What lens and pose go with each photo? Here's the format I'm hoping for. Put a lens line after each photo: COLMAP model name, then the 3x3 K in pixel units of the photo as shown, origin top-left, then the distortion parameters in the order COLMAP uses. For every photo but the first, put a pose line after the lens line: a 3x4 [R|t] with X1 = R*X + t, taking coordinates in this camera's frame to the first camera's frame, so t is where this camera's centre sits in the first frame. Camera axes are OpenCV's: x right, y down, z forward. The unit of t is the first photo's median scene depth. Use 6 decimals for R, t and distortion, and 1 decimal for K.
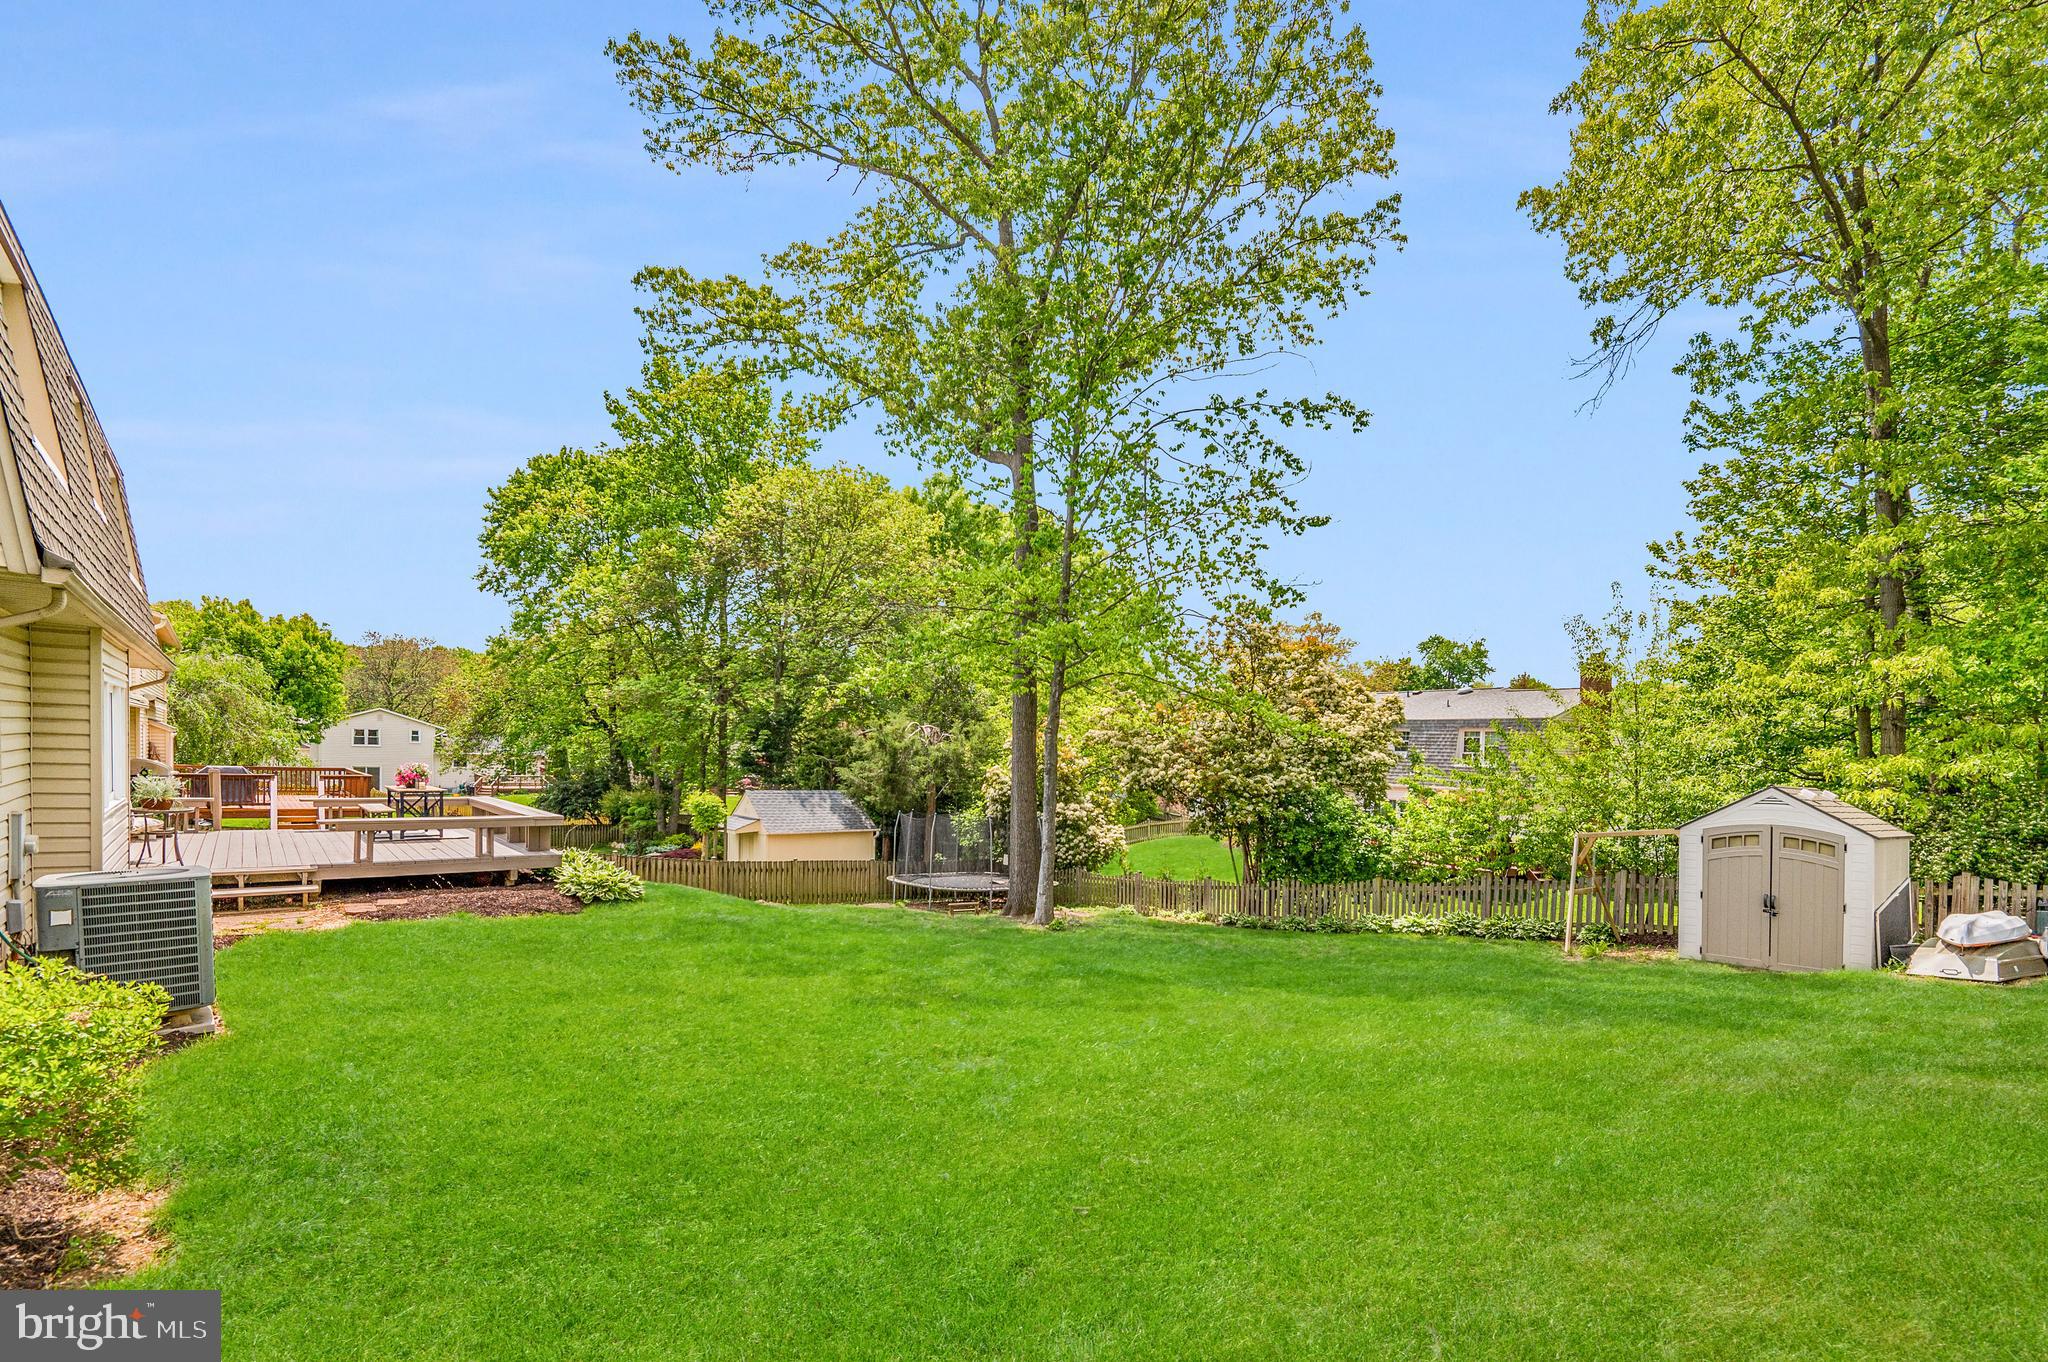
lens RADIAL K [[947.1, 0, 1023.9], [0, 947.1, 736.2], [0, 0, 1]] dist [0.049151, -0.000168]
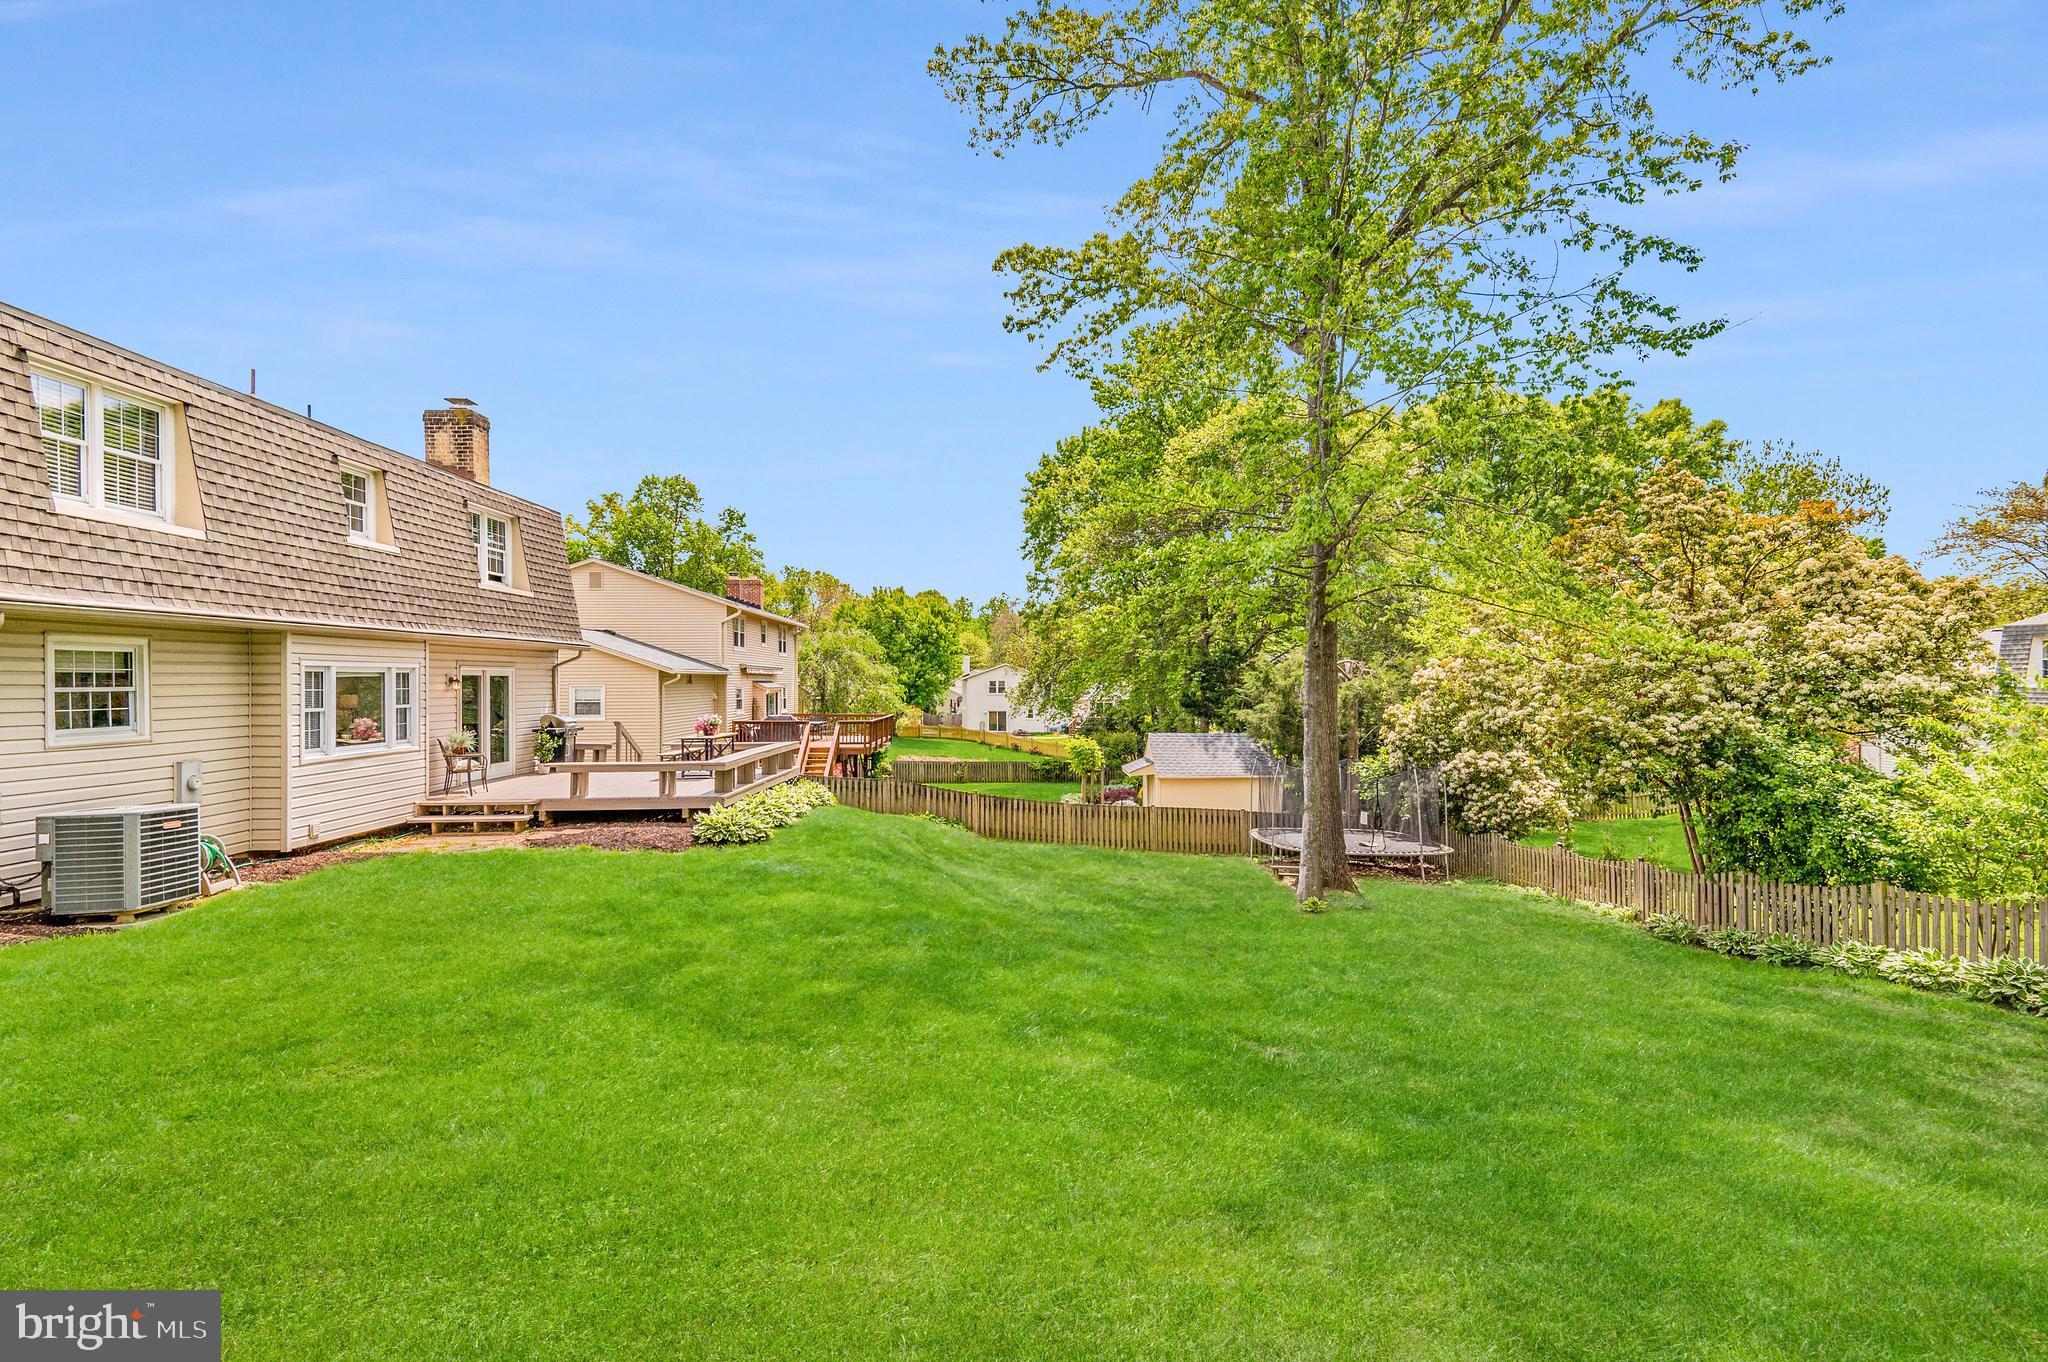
lens RADIAL K [[940.9, 0, 1023.2], [0, 940.9, 658.5], [0, 0, 1]] dist [0.026610, -0.000038]
pose [[0.819395, -0.046266, -0.571359, 0.224725], [0.035979, 0.998923, -0.029290, 0.003092], [0.572099, 0.003444, 0.820177, 0.146882]]
